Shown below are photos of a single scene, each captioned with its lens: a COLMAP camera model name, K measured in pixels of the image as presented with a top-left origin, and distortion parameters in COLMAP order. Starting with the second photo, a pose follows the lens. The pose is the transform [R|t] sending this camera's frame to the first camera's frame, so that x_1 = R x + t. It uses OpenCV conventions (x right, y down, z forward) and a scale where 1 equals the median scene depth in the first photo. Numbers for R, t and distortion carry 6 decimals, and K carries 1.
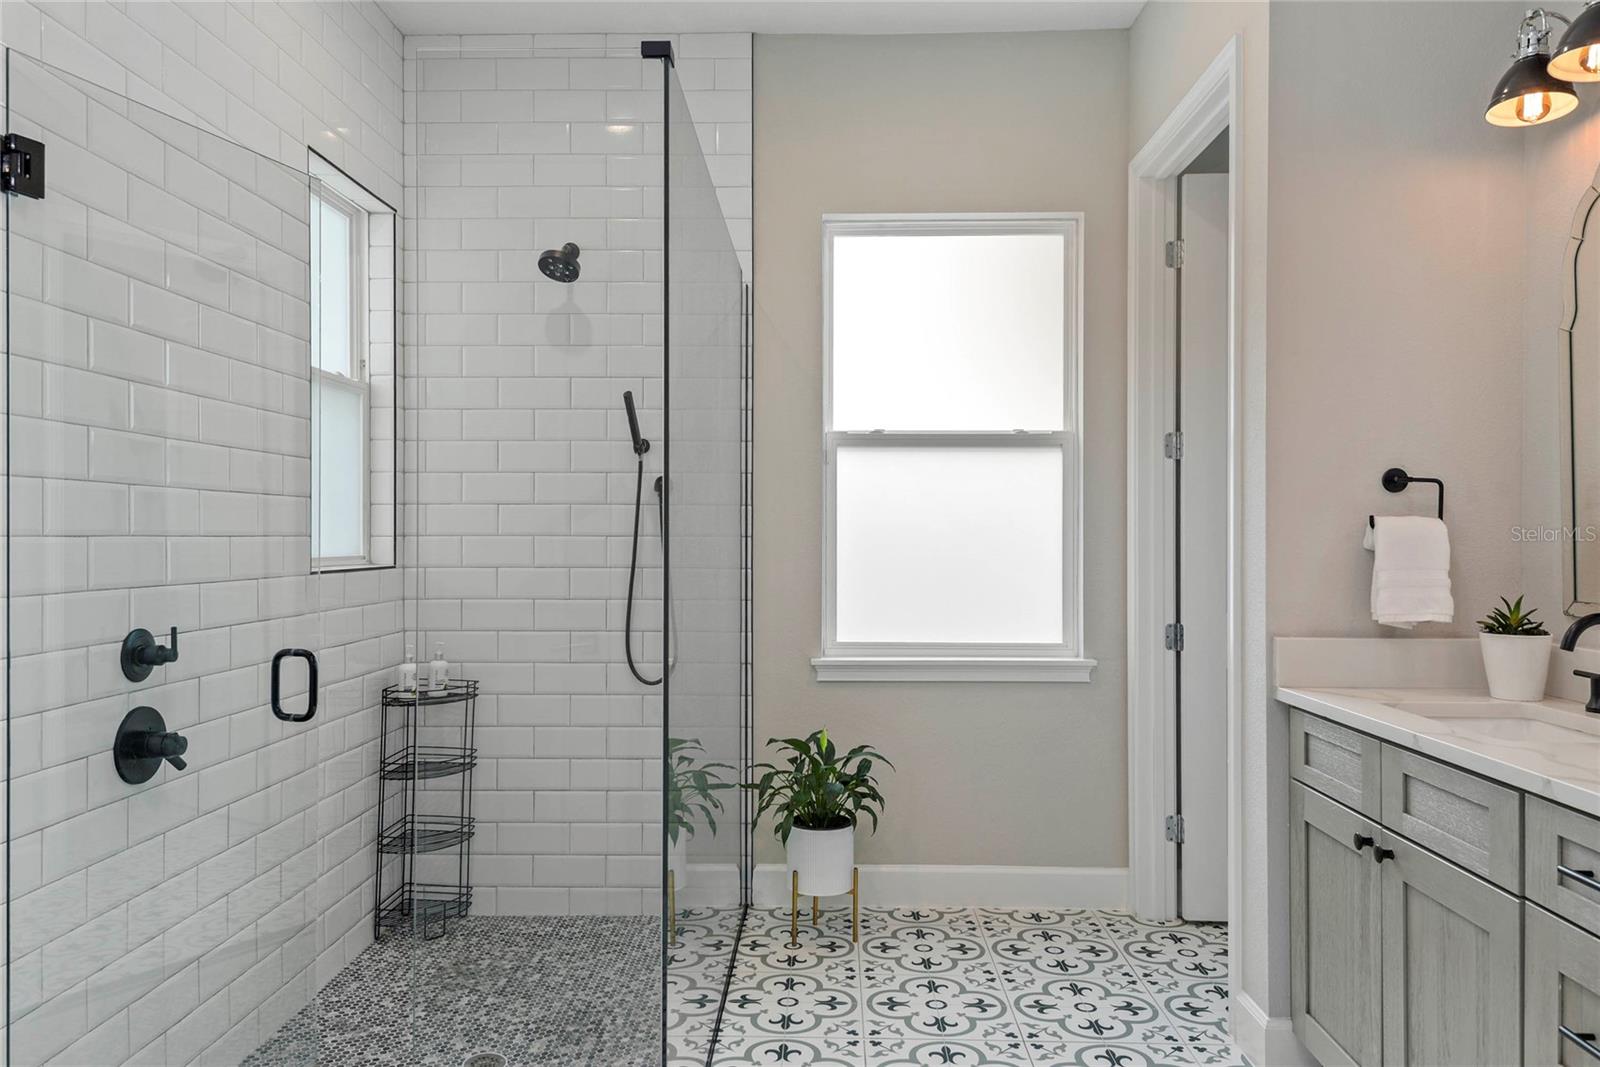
lens RADIAL K [[1091.5, 0, 797.8], [0, 1091.5, 535.1], [0, 0, 1]] dist [0.027197, 0.000416]
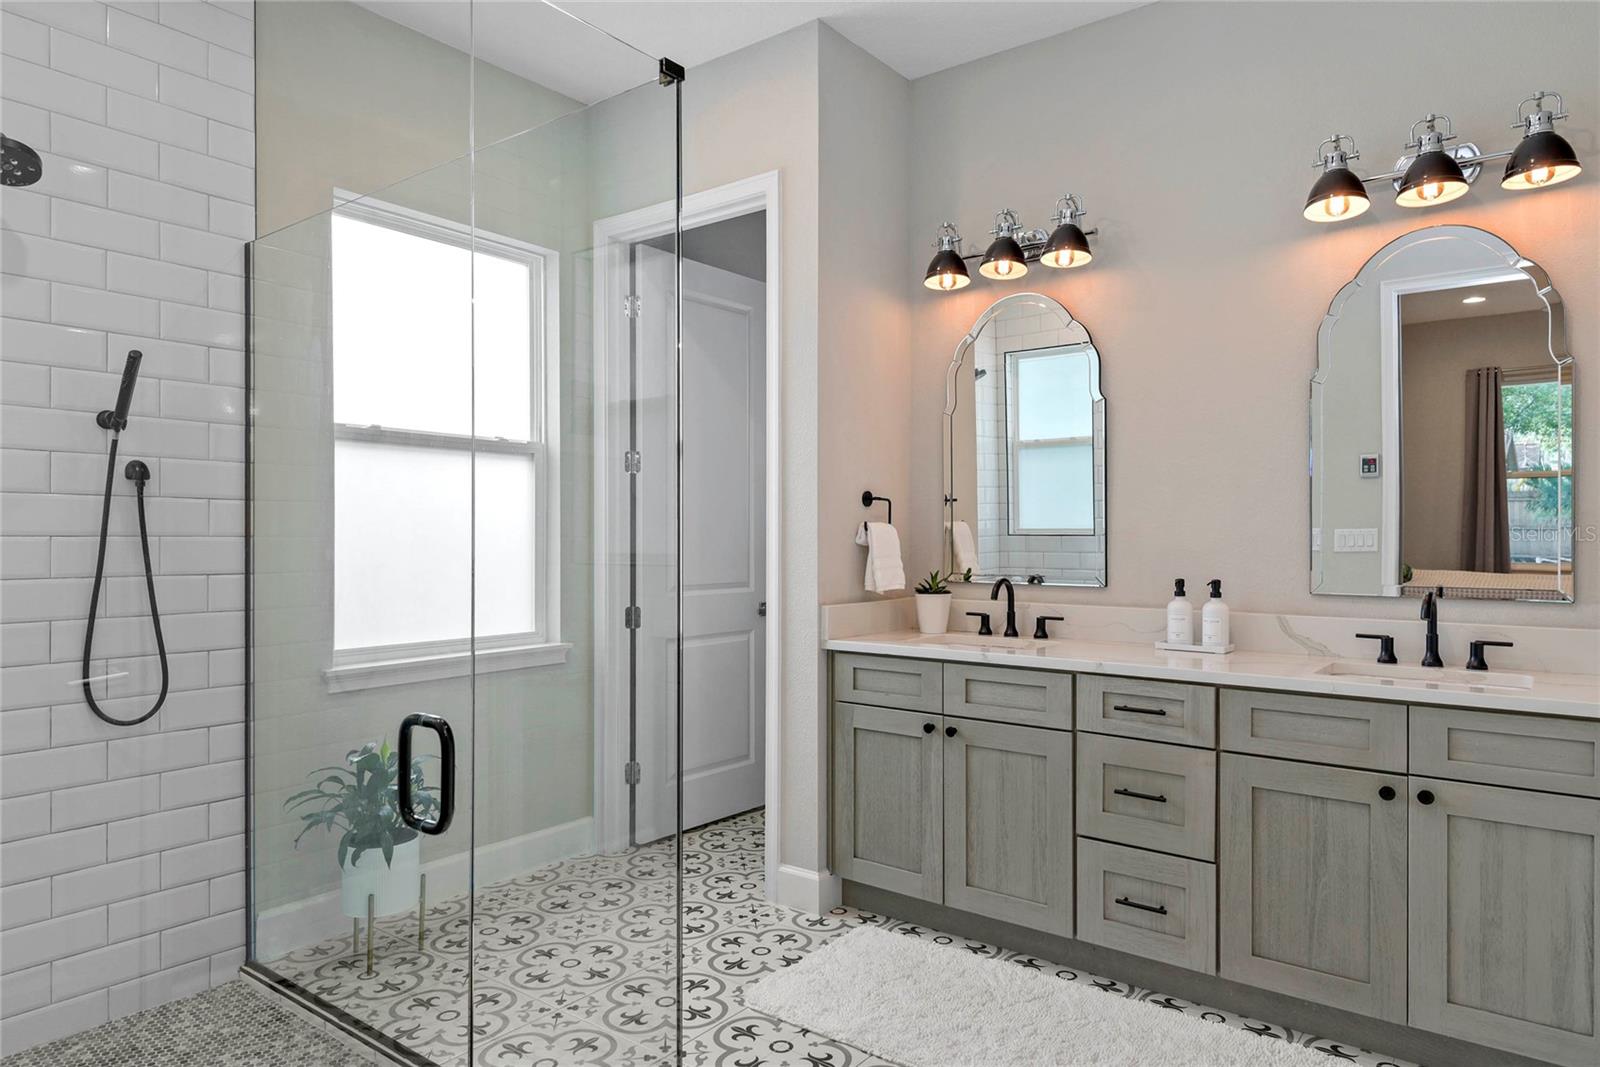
lens RADIAL K [[1013.1, 0, 800.1], [0, 1013.1, 538.6], [0, 0, 1]] dist [0.036564, -0.001363]
pose [[0.579293, -0.002177, 0.815116, -0.475053], [0.000530, 0.999997, 0.002294, 0.001635], [-0.815119, -0.000897, 0.579293, 0.184852]]
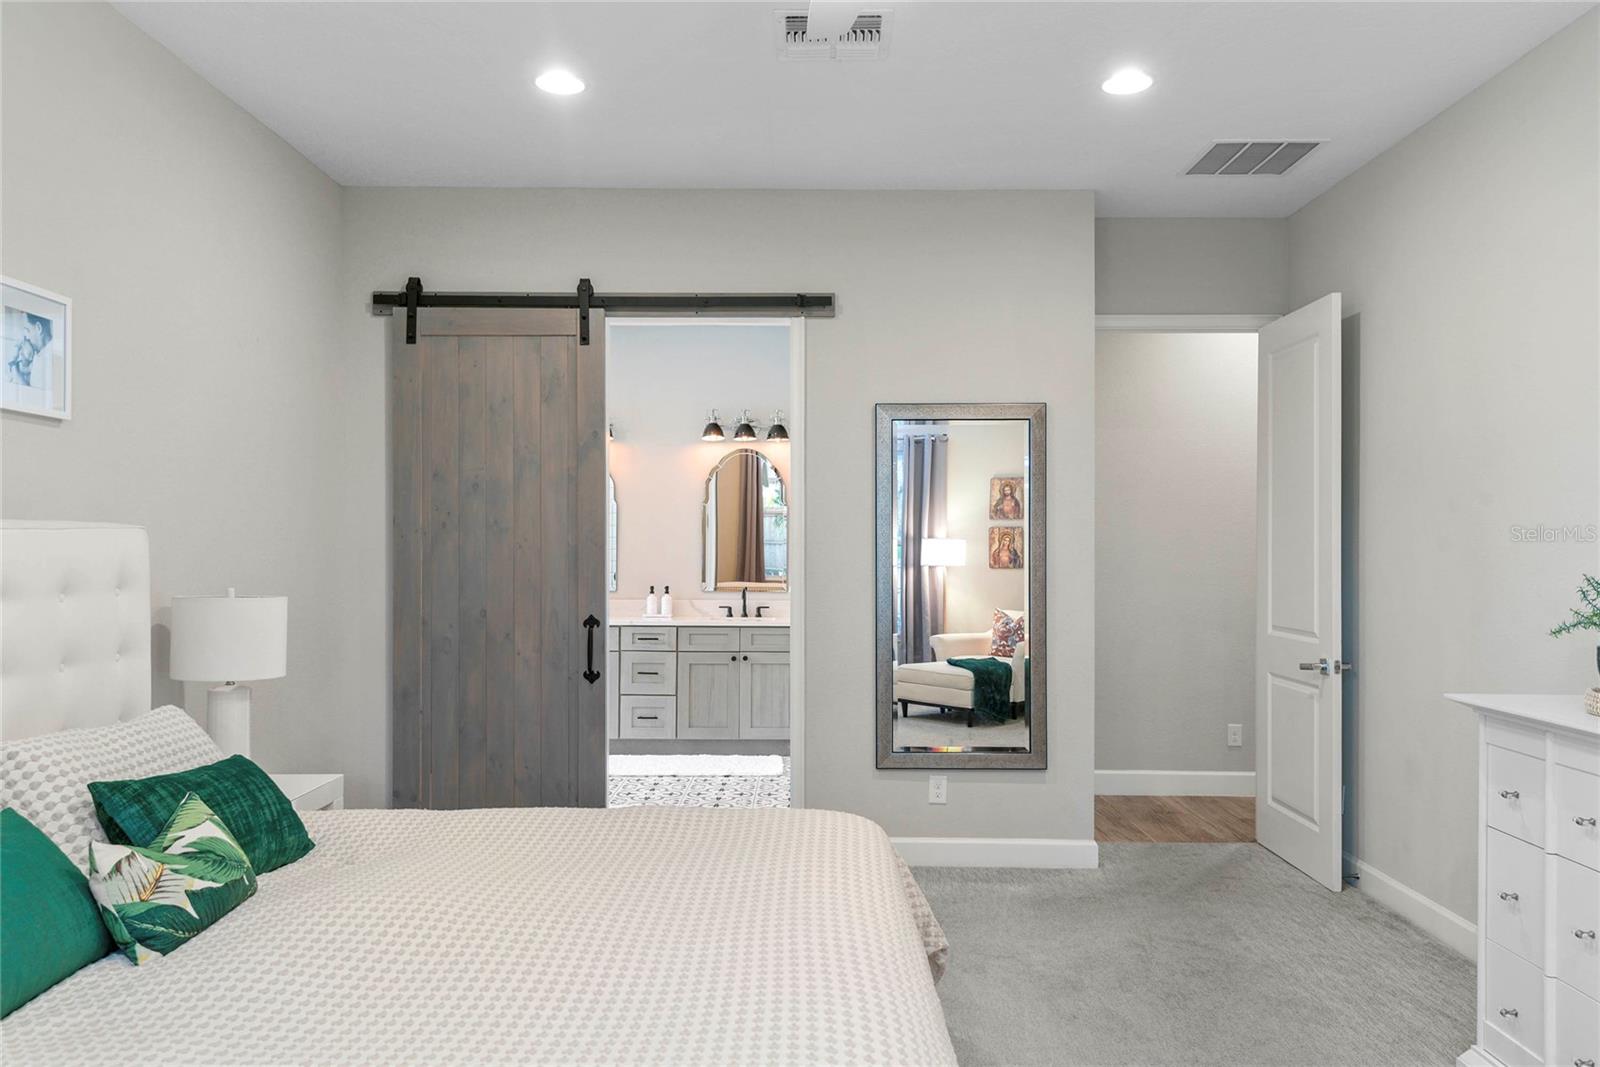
lens RADIAL K [[1199.2, 0, 799.9], [0, 1199.2, 535.9], [0, 0, 1]] dist [0.001395, 0.000063]
pose [[-0.017267, 0.010237, 0.999799, -2.054314], [-0.001101, 0.999947, -0.010258, -0.039031], [-0.999850, -0.001278, -0.017254, 0.175976]]
